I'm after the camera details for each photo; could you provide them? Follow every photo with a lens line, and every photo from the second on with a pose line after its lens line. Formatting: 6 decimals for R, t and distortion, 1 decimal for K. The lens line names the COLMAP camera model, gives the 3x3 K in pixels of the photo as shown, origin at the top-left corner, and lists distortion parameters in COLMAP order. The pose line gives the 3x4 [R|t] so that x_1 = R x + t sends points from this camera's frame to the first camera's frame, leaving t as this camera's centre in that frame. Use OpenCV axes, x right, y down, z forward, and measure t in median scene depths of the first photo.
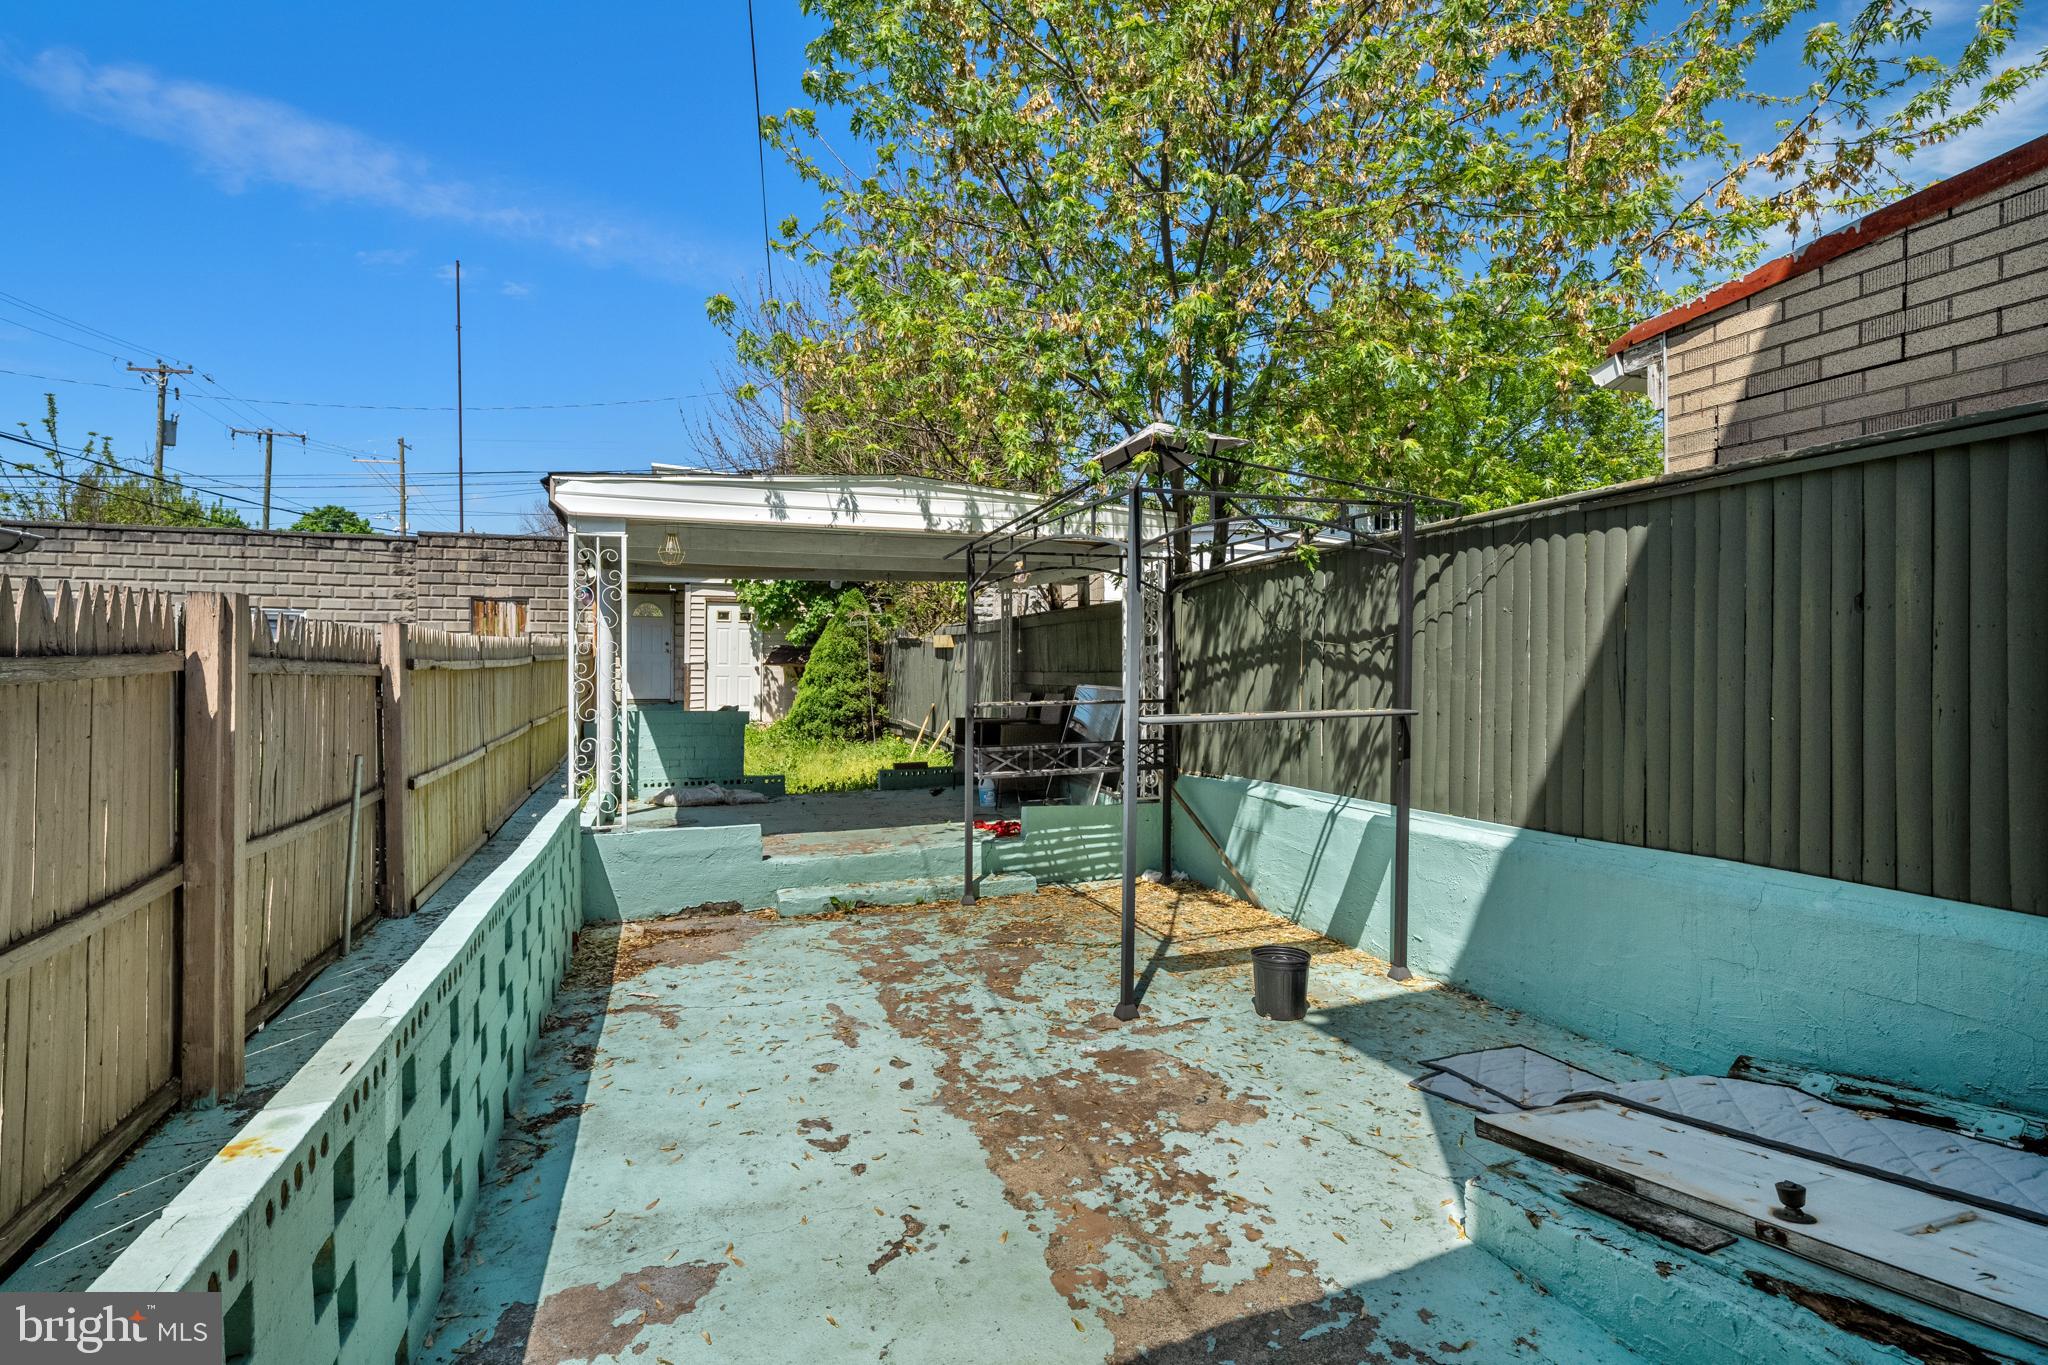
lens RADIAL K [[1017.2, 0, 1023.5], [0, 1017.2, 676.5], [0, 0, 1]] dist [0.005721, -0.005633]
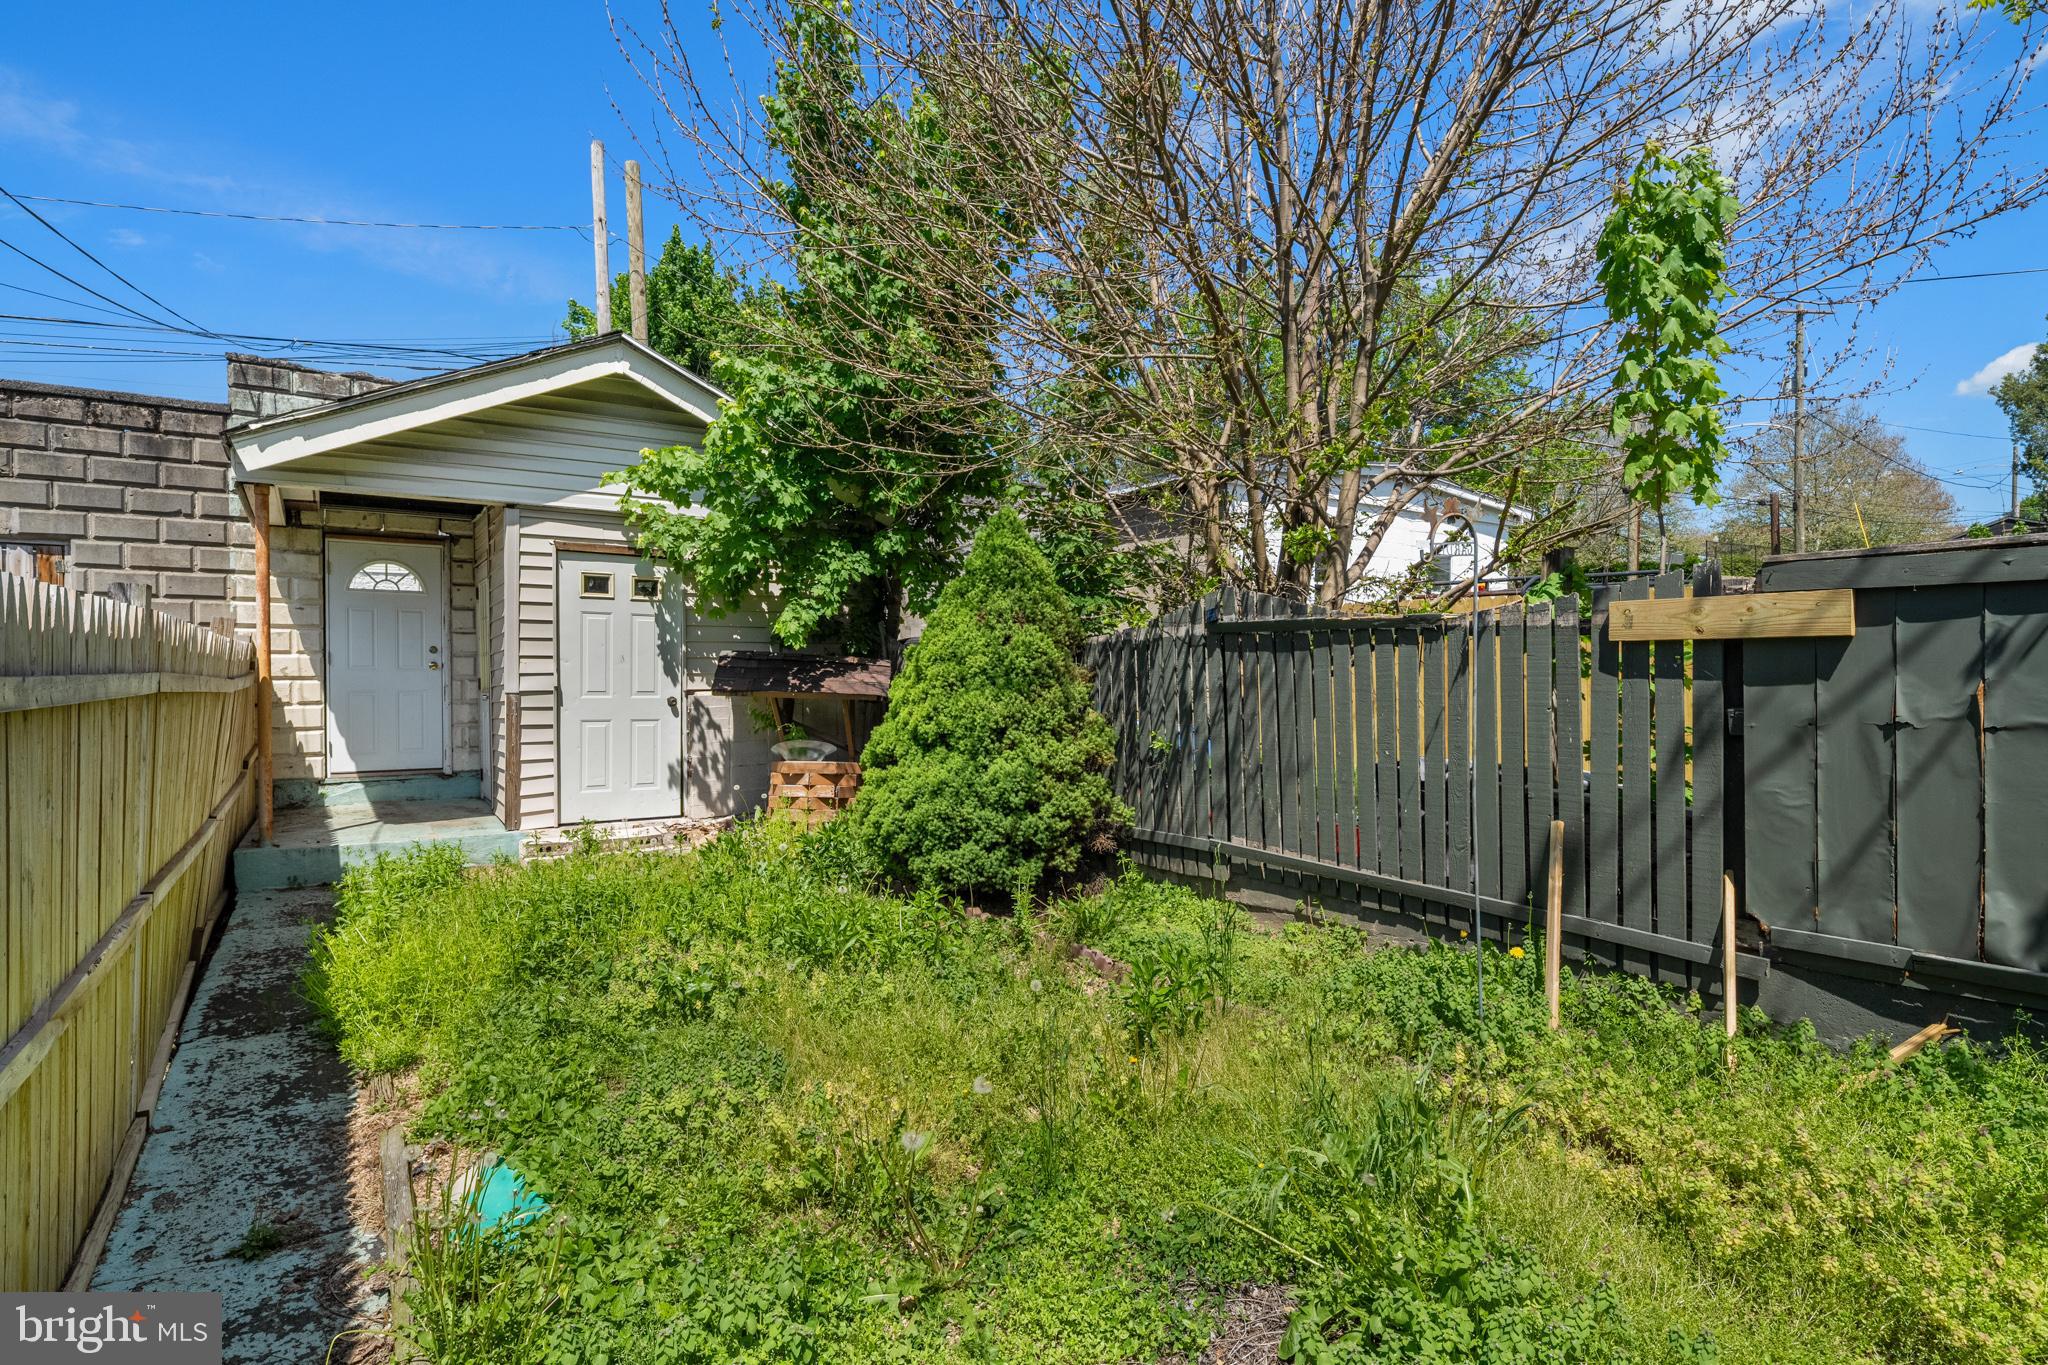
lens RADIAL K [[1017.2, 0, 1022.5], [0, 1017.2, 690.3], [0, 0, 1]] dist [0.005721, -0.005633]
pose [[0.962605, -0.004572, 0.270870, -0.236265], [0.006713, 0.999953, -0.006979, -0.009222], [-0.270825, 0.008536, 0.962591, 0.523377]]
